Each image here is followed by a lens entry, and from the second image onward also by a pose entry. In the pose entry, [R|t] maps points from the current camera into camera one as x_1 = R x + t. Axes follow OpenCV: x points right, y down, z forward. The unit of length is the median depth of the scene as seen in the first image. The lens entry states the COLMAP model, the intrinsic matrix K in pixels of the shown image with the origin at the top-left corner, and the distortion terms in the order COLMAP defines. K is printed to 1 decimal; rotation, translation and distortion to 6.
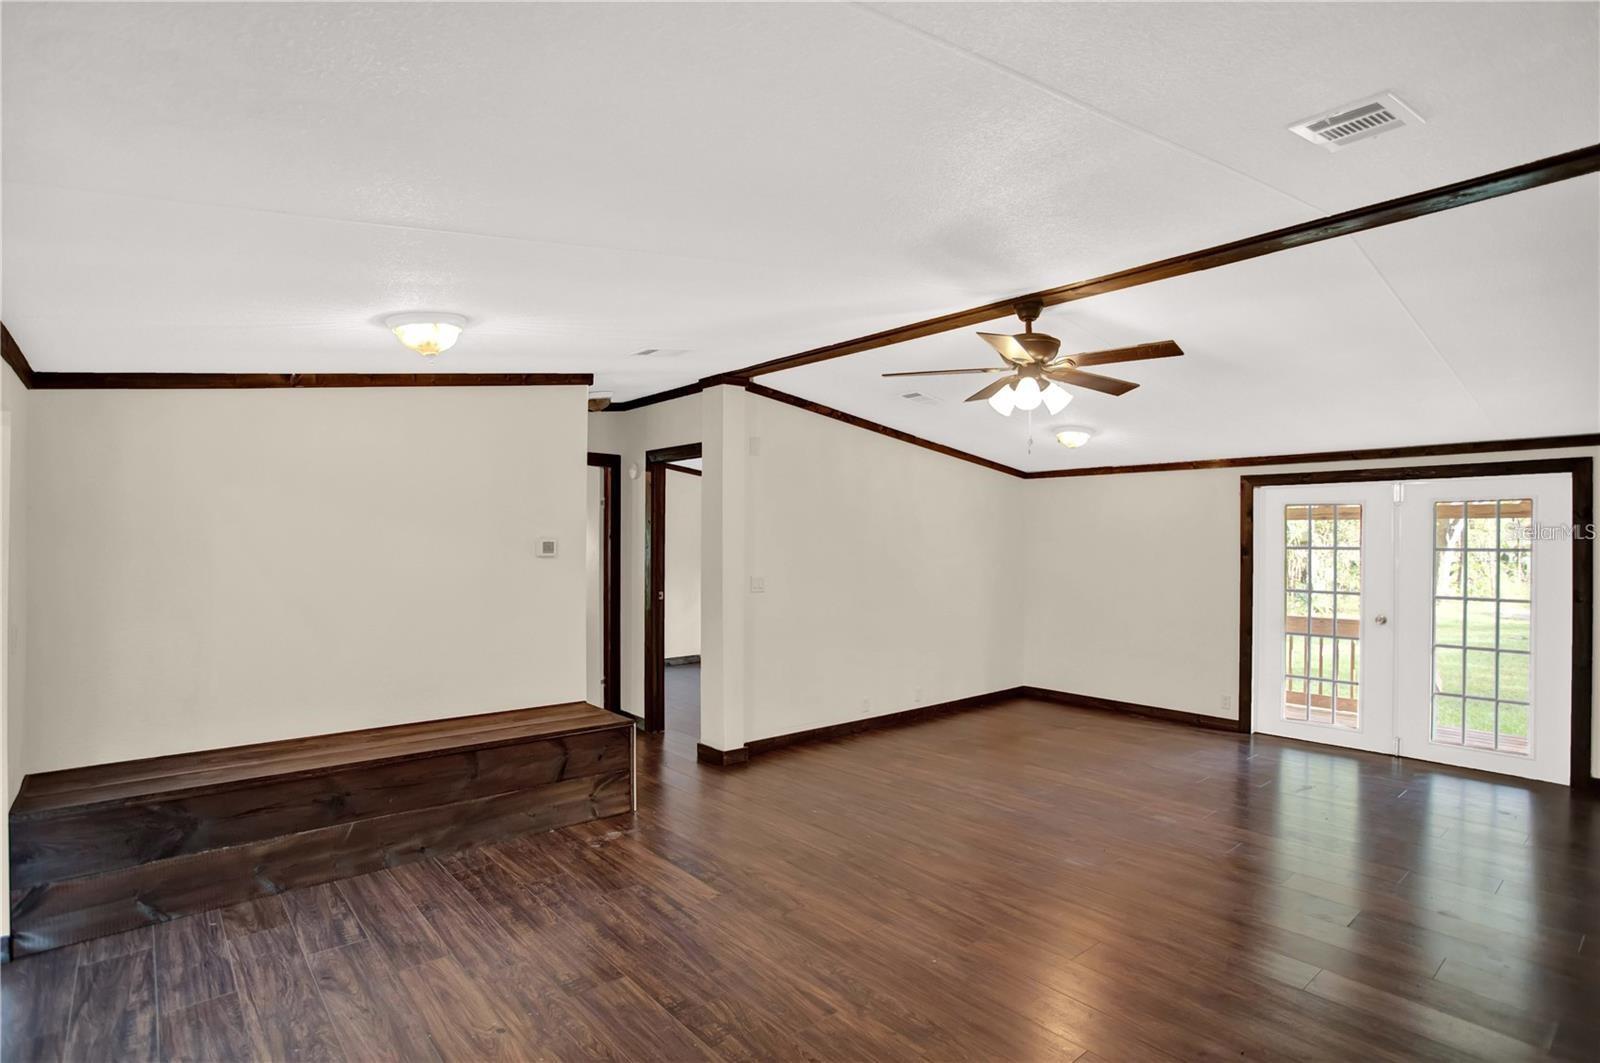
lens RADIAL K [[795.1, 0, 801.9], [0, 795.1, 524.8], [0, 0, 1]] dist [-0.055231, 0.020124]
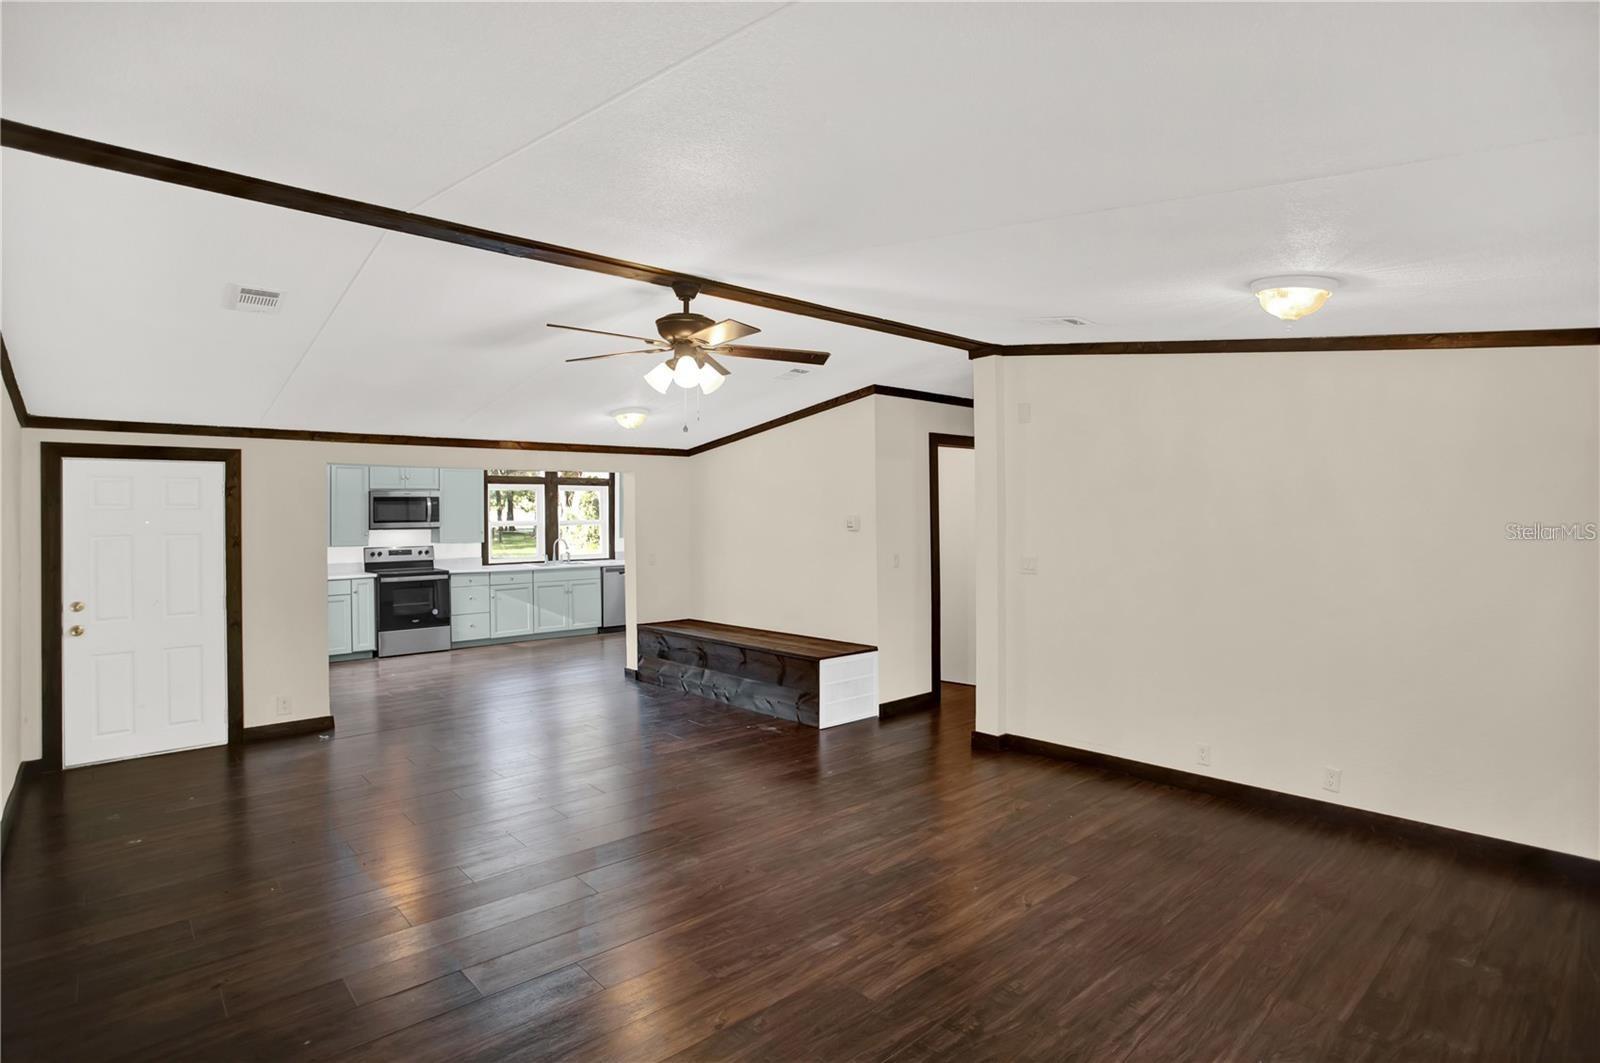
lens RADIAL K [[795.1, 0, 799.8], [0, 795.1, 505.8], [0, 0, 1]] dist [-0.055231, 0.020124]
pose [[0.039114, -0.018755, -0.999059, 1.156199], [0.024837, 0.999533, -0.017791, 0.023489], [0.998926, -0.024118, 0.039561, 0.984687]]
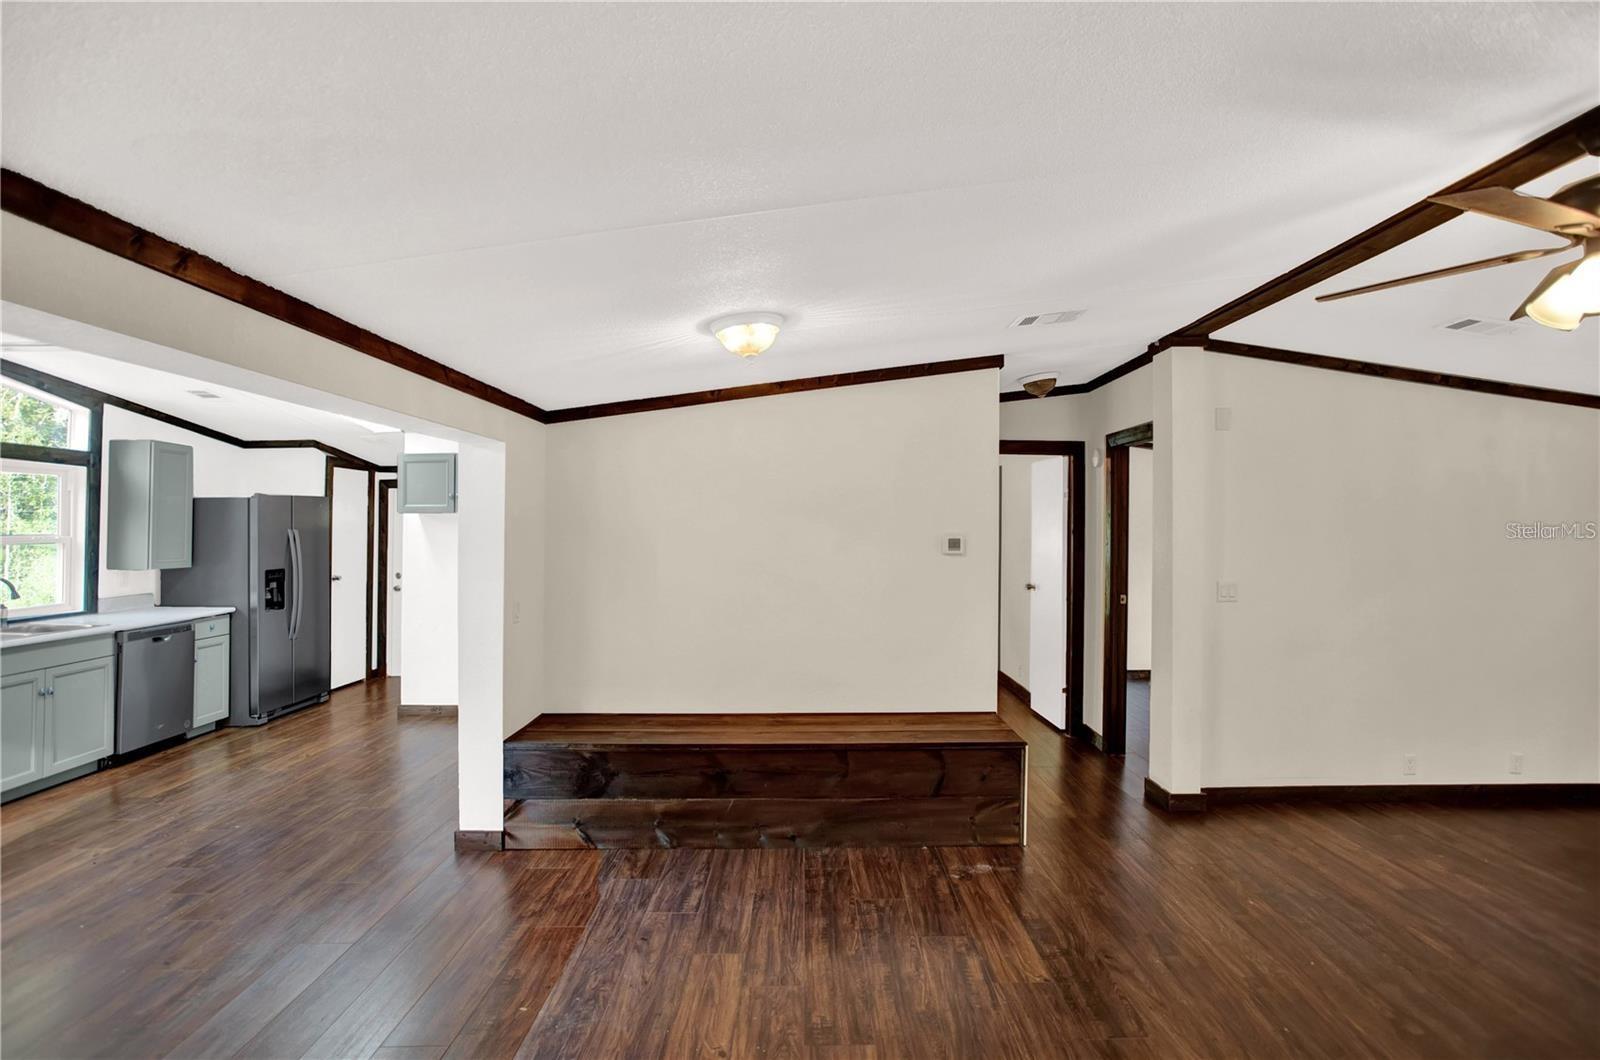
lens RADIAL K [[795.1, 0, 812.9], [0, 795.1, 514.5], [0, 0, 1]] dist [-0.055231, 0.020124]
pose [[0.773466, -0.016334, -0.633628, 0.177681], [0.012471, 0.999867, -0.010552, 0.001165], [0.633716, 0.000260, 0.773566, 0.189194]]
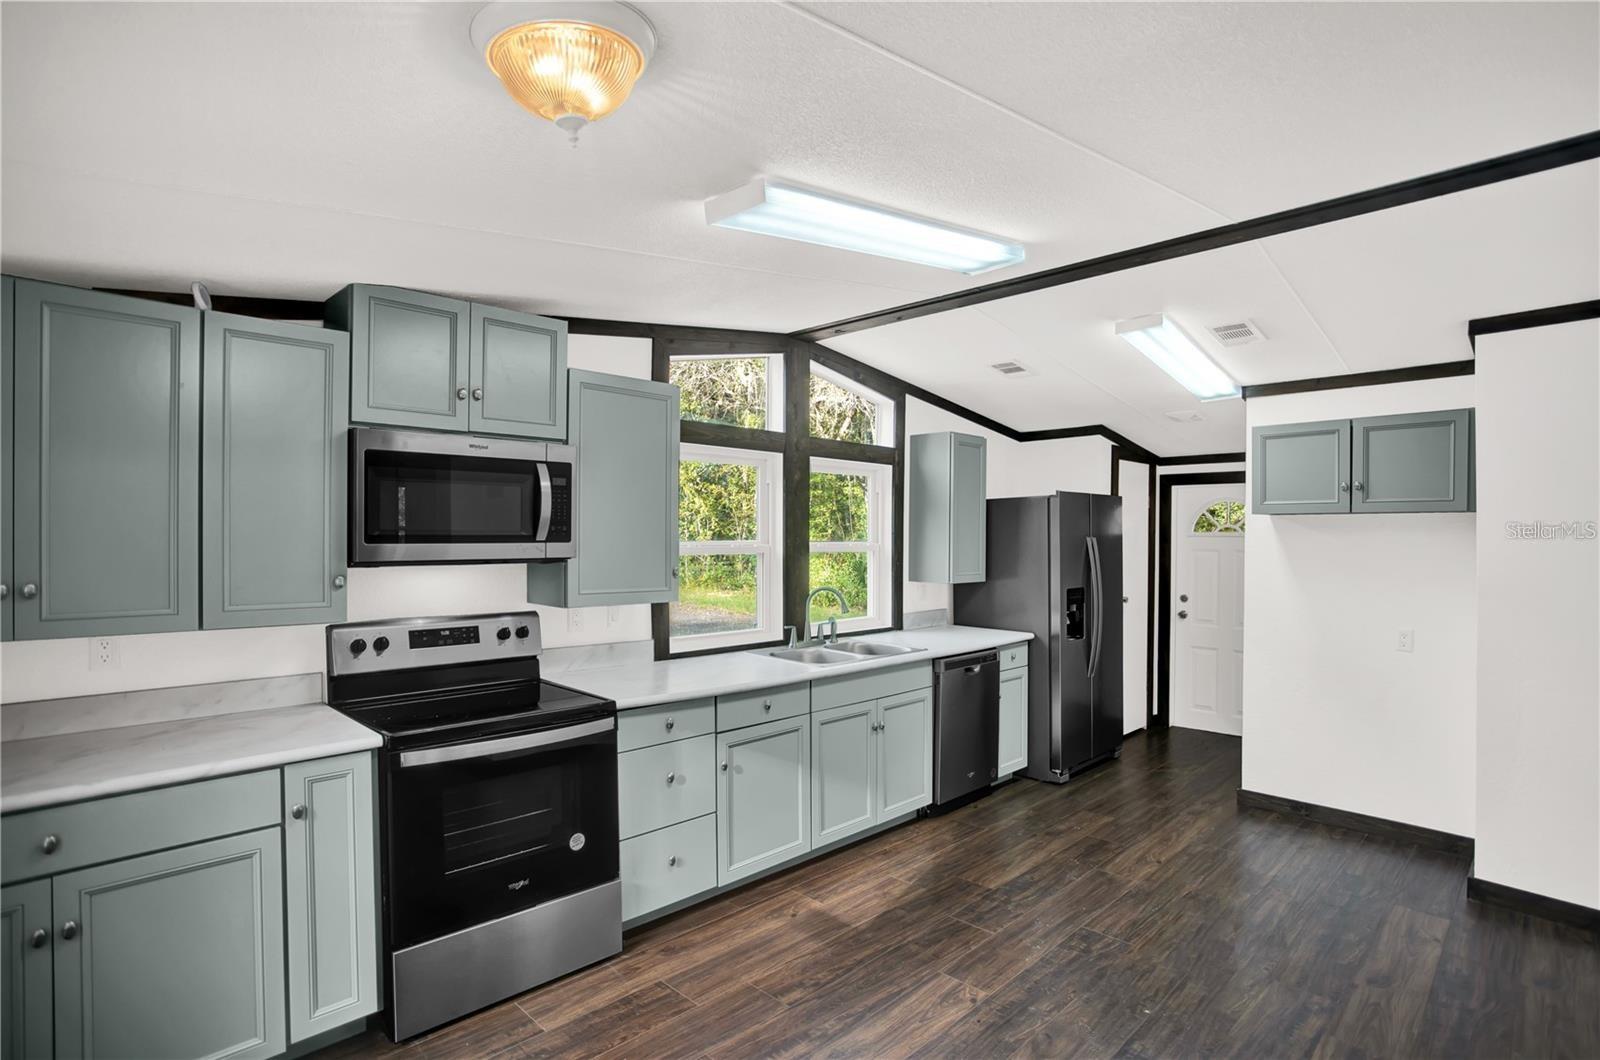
lens RADIAL K [[795.1, 0, 798.4], [0, 795.1, 547.9], [0, 0, 1]] dist [-0.055231, 0.020124]
pose [[0.093423, 0.003640, -0.995620, -0.437010], [0.010651, 0.999932, 0.004655, 0.008299], [0.995570, -0.011039, 0.093378, 0.160345]]
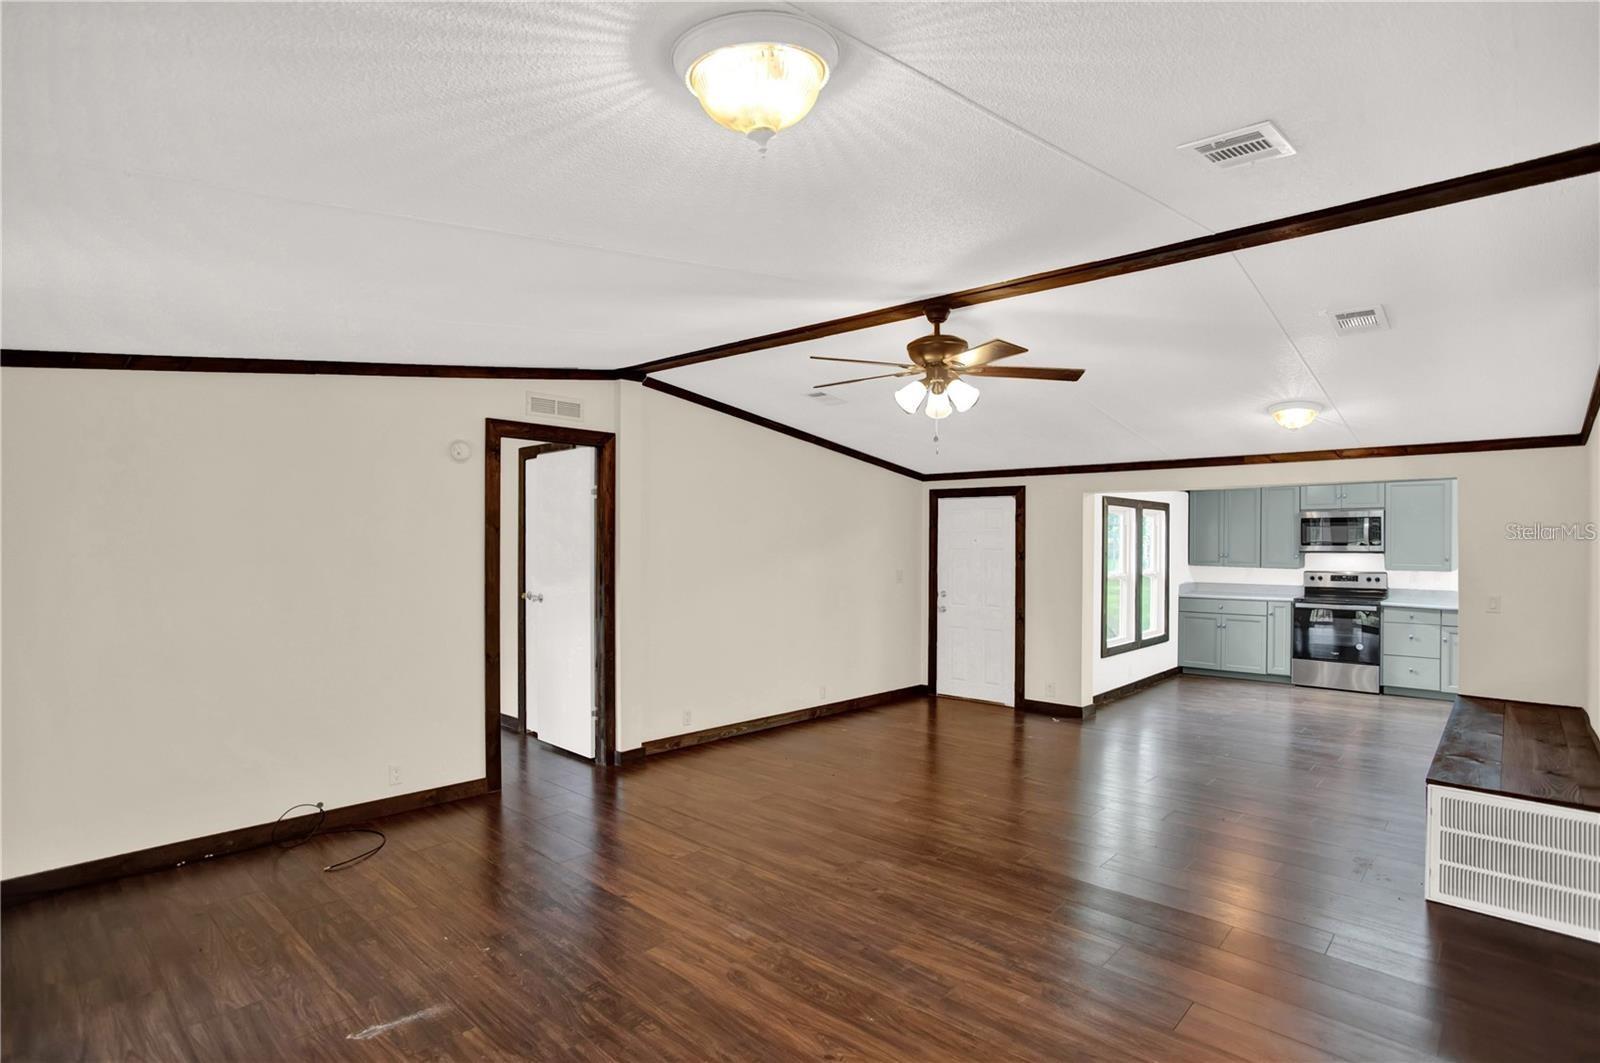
lens RADIAL K [[795.1, 0, 810.8], [0, 795.1, 550.9], [0, 0, 1]] dist [-0.055231, 0.020124]
pose [[-0.988519, -0.008037, -0.150880, 0.535349], [-0.007490, 0.999963, -0.004196, 0.036992], [0.150908, -0.003017, -0.988543, 1.744321]]
